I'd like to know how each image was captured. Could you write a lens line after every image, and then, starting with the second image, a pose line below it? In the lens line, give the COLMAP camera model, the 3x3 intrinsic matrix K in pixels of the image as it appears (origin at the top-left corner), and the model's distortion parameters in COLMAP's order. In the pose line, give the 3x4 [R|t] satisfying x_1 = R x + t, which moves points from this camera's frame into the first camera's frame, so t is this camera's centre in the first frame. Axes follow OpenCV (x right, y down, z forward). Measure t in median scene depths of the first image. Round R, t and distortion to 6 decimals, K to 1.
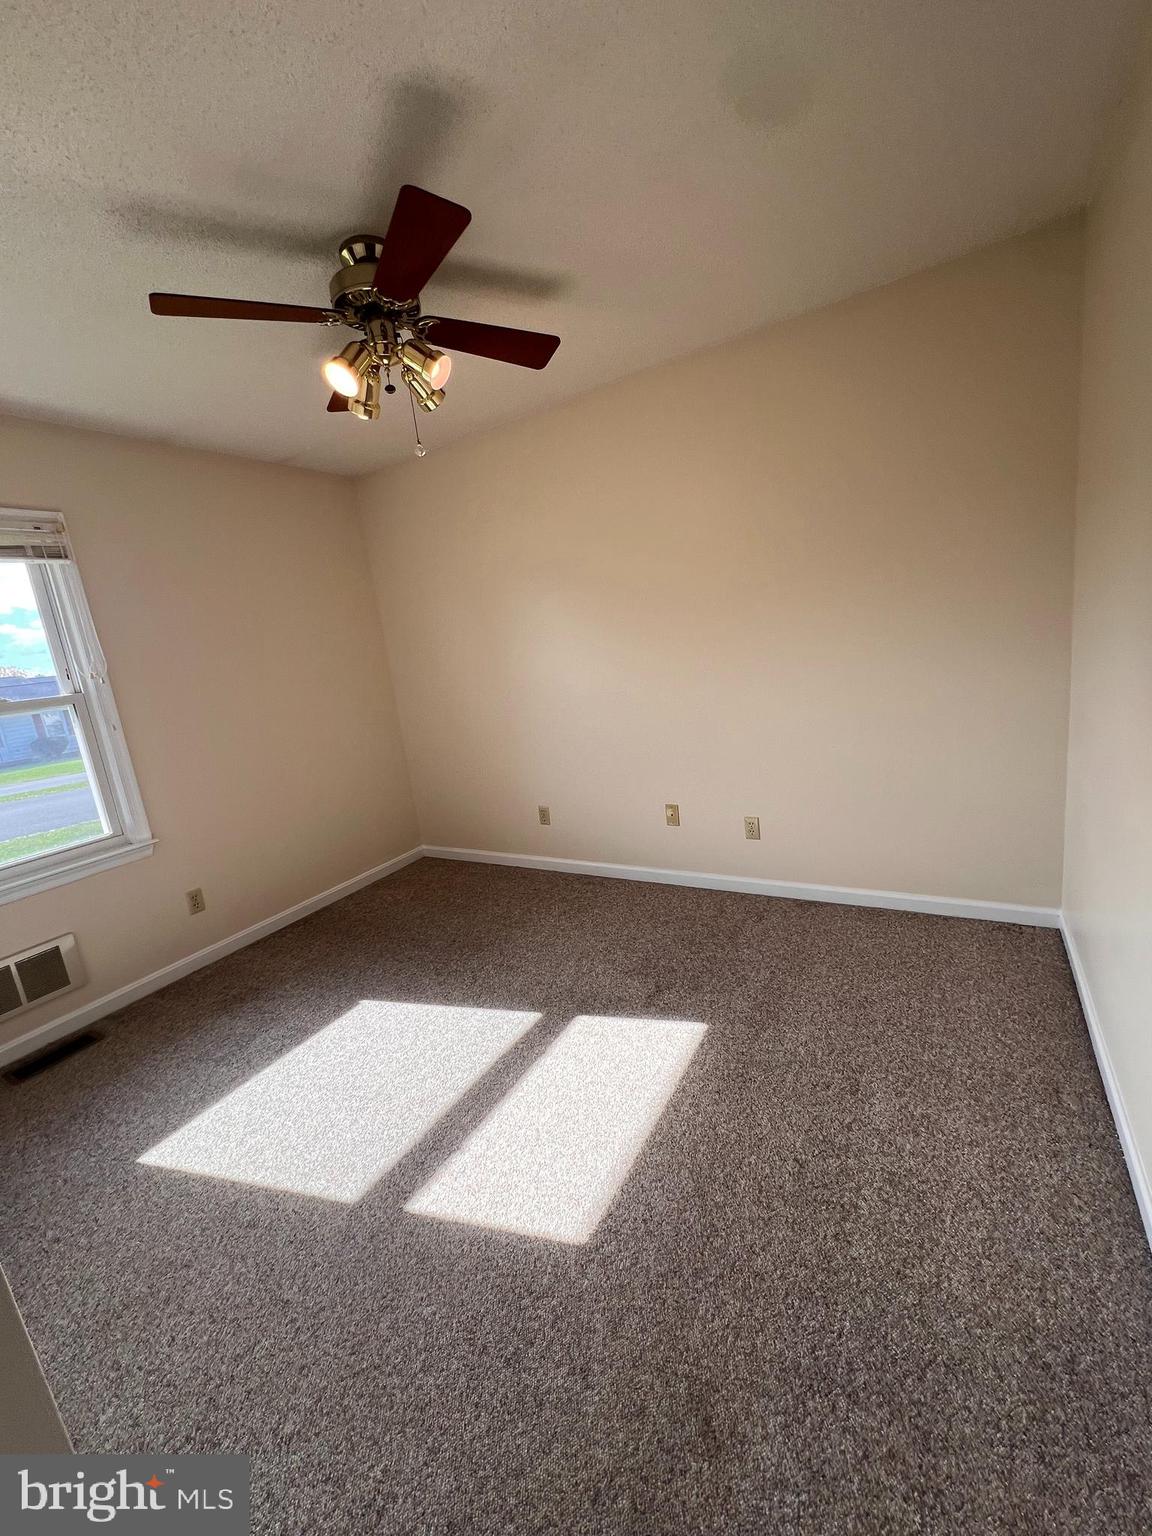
lens RADIAL K [[615.5, 0, 579.7], [0, 615.5, 766.8], [0, 0, 1]] dist [-0.000407, -0.000131]
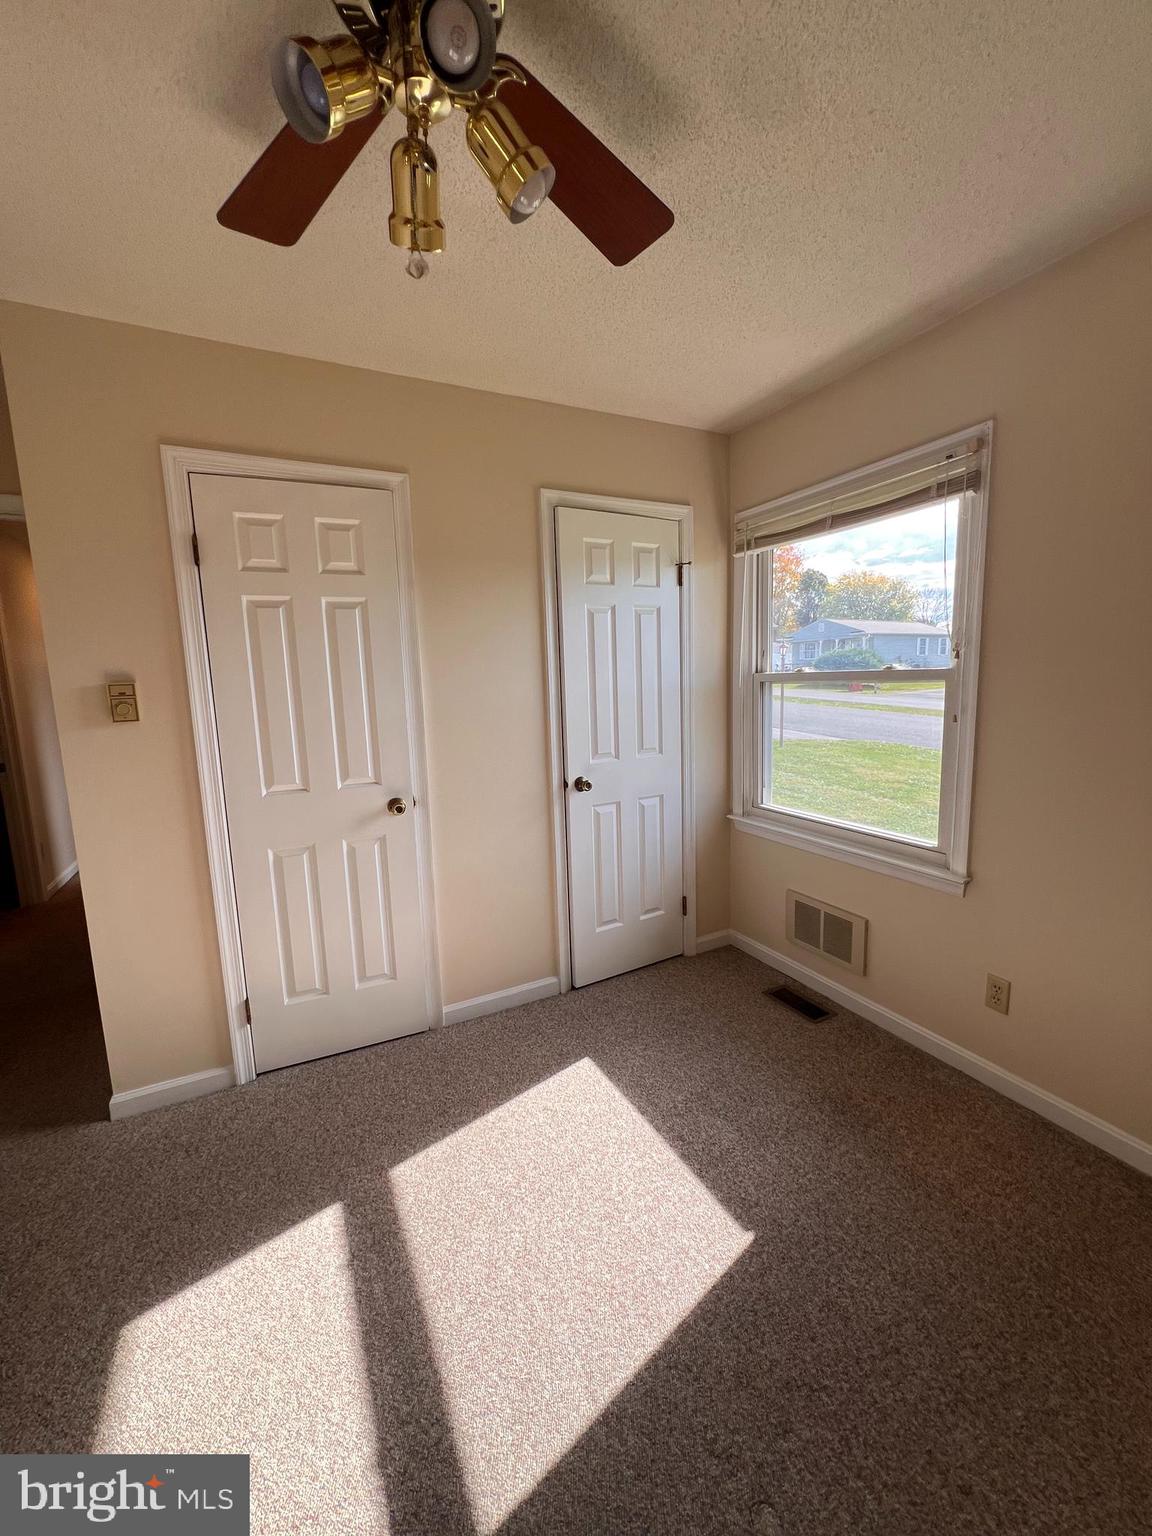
lens RADIAL K [[615.5, 0, 579.7], [0, 615.5, 766.8], [0, 0, 1]] dist [-0.000407, -0.000131]
pose [[-0.525902, 0.253782, -0.811802, 0.104567], [-0.081864, 0.934914, 0.345302, -0.238191], [0.846597, 0.248052, -0.470898, 1.019759]]
